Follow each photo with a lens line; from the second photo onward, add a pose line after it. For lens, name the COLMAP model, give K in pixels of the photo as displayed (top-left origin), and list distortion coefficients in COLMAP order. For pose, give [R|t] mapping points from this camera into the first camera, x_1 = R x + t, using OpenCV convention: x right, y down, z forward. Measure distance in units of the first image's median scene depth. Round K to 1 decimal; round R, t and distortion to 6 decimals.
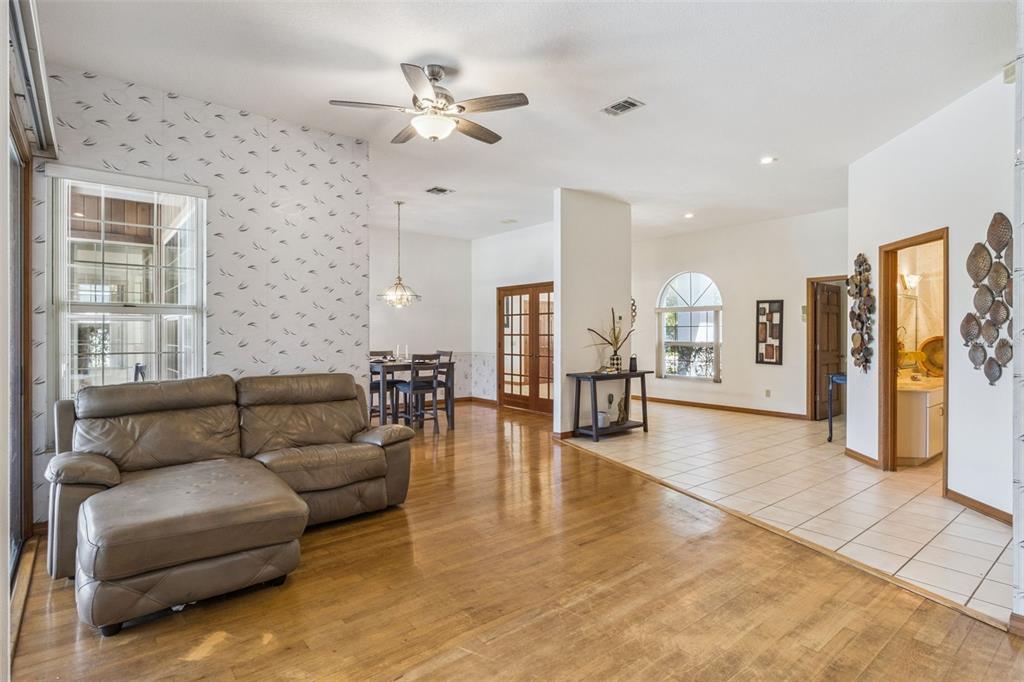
lens RADIAL K [[525.8, 0, 508.5], [0, 525.8, 334.4], [0, 0, 1]] dist [0.000549, 0.000128]
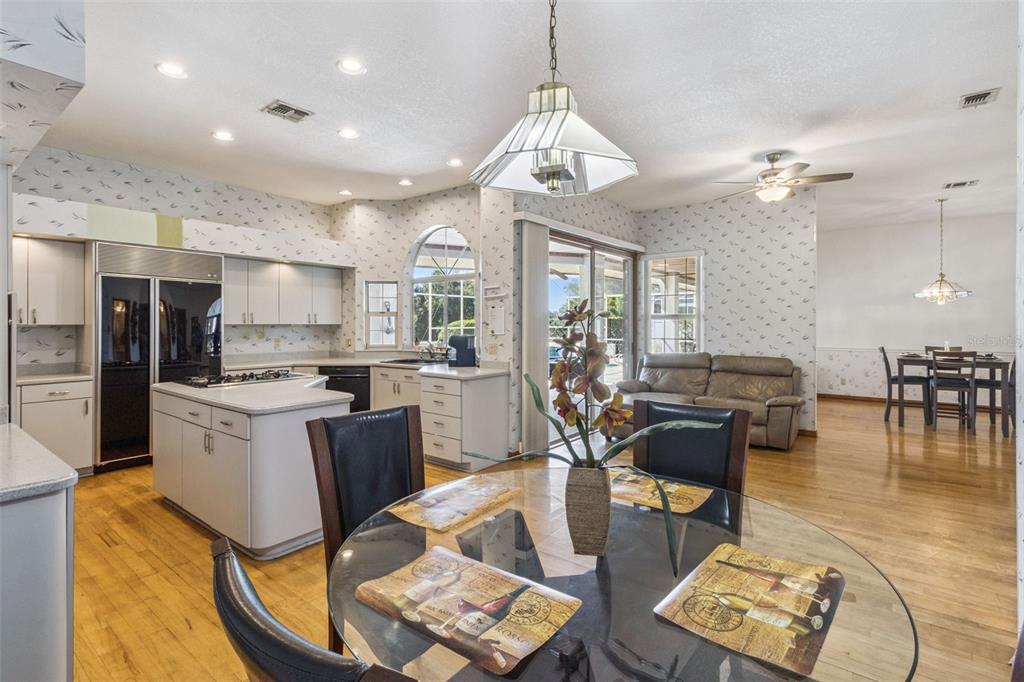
lens RADIAL K [[491.9, 0, 513.0], [0, 491.9, 324.0], [0, 0, 1]] dist [0.000460, 0.000238]
pose [[0.228058, 0.002309, -0.973645, 0.515075], [-0.002794, 0.999995, 0.001718, -0.012268], [0.973644, 0.002329, 0.228063, -0.018393]]
